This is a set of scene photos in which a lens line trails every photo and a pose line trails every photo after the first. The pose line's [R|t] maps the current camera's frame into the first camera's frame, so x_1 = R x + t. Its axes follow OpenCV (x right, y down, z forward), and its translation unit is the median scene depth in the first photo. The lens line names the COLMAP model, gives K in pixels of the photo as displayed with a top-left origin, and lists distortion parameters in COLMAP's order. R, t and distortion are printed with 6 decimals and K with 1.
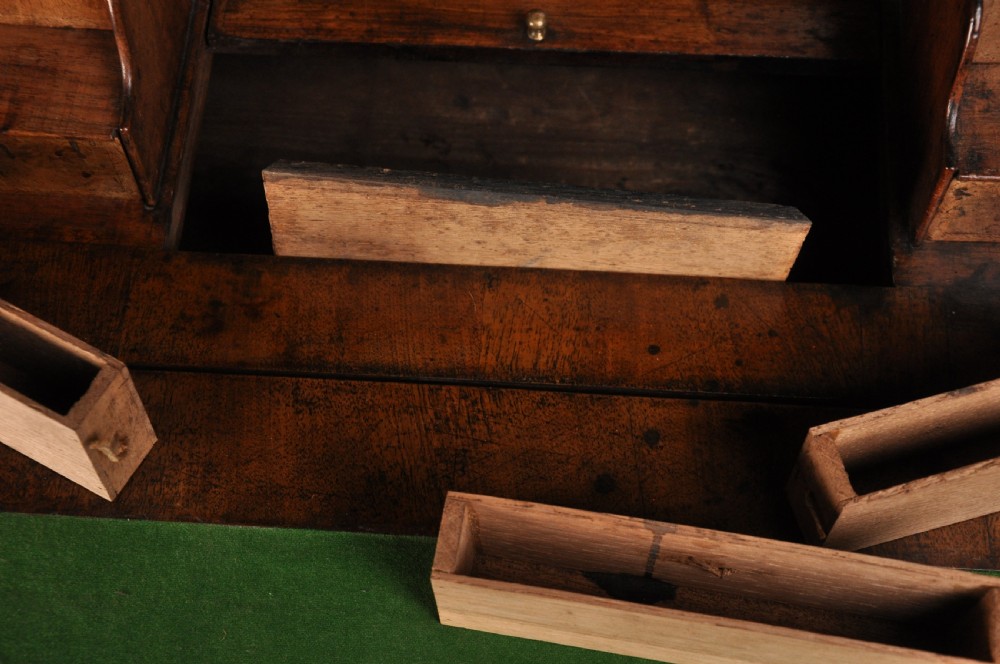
lens RADIAL K [[1385.6, 0, 500.0], [0, 1385.6, 332.0], [0, 0, 1]] dist [0.089297, 0.023227]
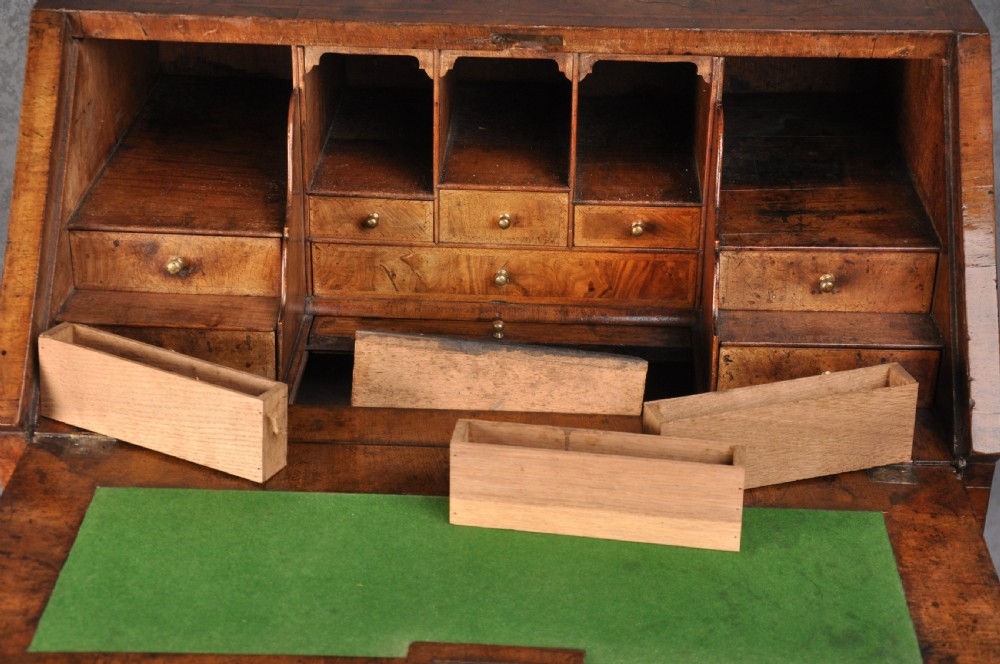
lens RADIAL K [[1789.6, 0, 500.0], [0, 1789.6, 332.0], [0, 0, 1]] dist [0.184849, 0.215189]
pose [[0.998955, 0.021462, 0.040362, -0.071496], [0.007557, 0.793260, -0.608836, 1.321141], [-0.045084, 0.608505, 0.792269, -0.904877]]
